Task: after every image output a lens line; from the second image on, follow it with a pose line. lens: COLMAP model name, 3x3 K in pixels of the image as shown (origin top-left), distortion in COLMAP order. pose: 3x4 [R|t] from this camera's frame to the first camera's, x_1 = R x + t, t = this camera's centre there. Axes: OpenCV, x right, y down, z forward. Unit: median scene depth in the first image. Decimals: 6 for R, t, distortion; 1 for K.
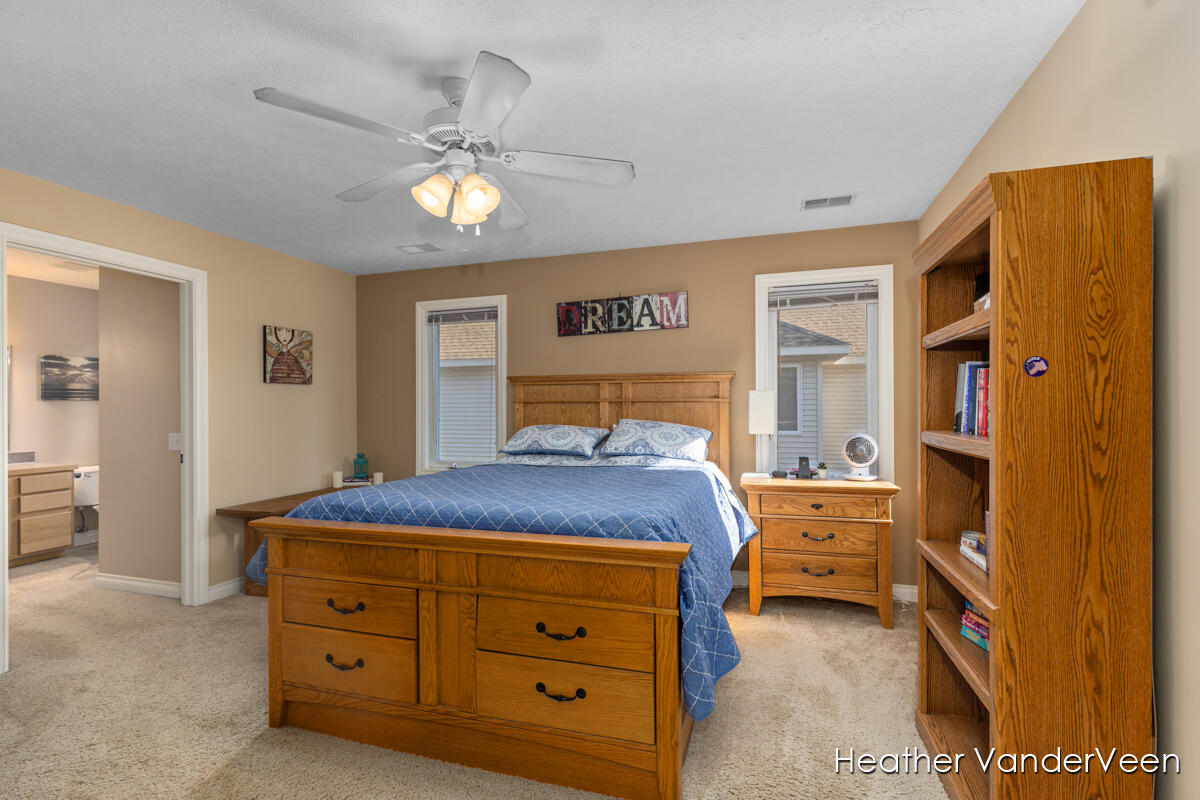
lens RADIAL K [[548.5, 0, 597.7], [0, 548.5, 404.7], [0, 0, 1]] dist [0.001229, -0.000068]
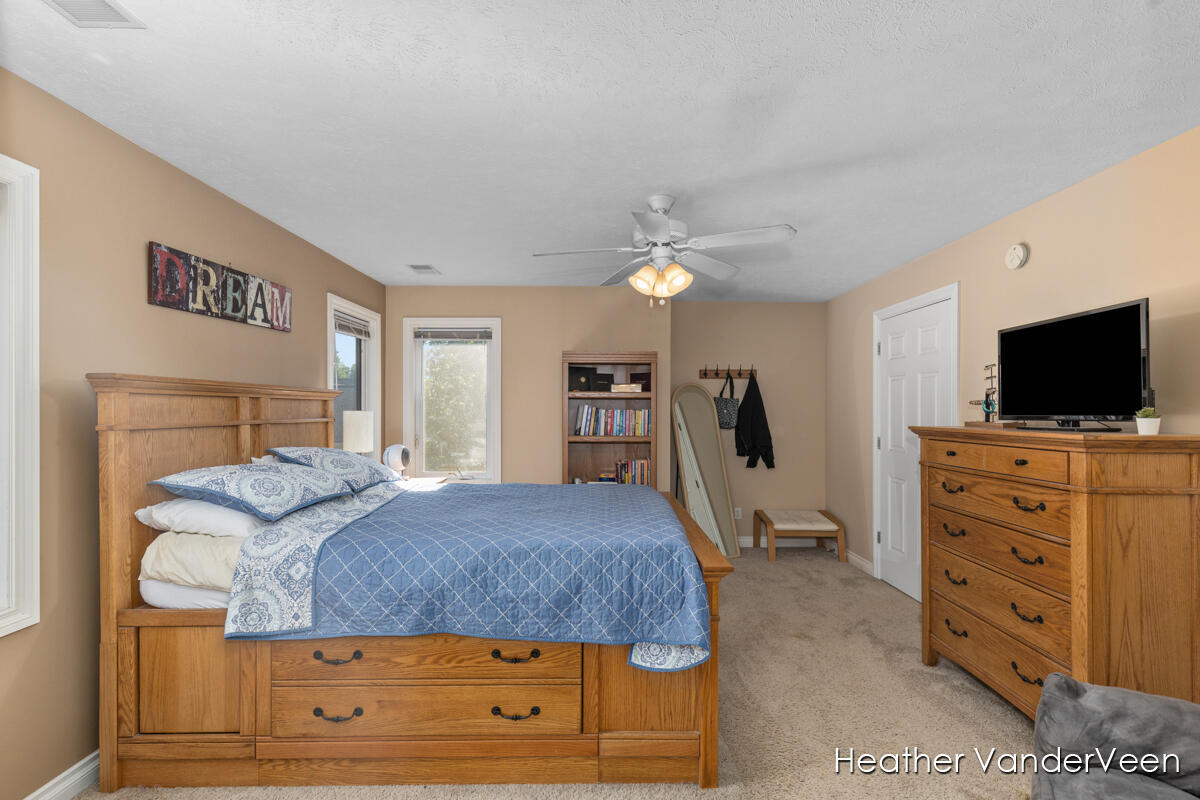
lens RADIAL K [[548.5, 0, 600.1], [0, 548.5, 403.6], [0, 0, 1]] dist [0.001229, -0.000068]
pose [[-0.301449, 0.016063, 0.953347, -0.740296], [-0.003017, 0.999837, -0.017801, -0.020028], [-0.953477, -0.008242, -0.301352, 0.776235]]
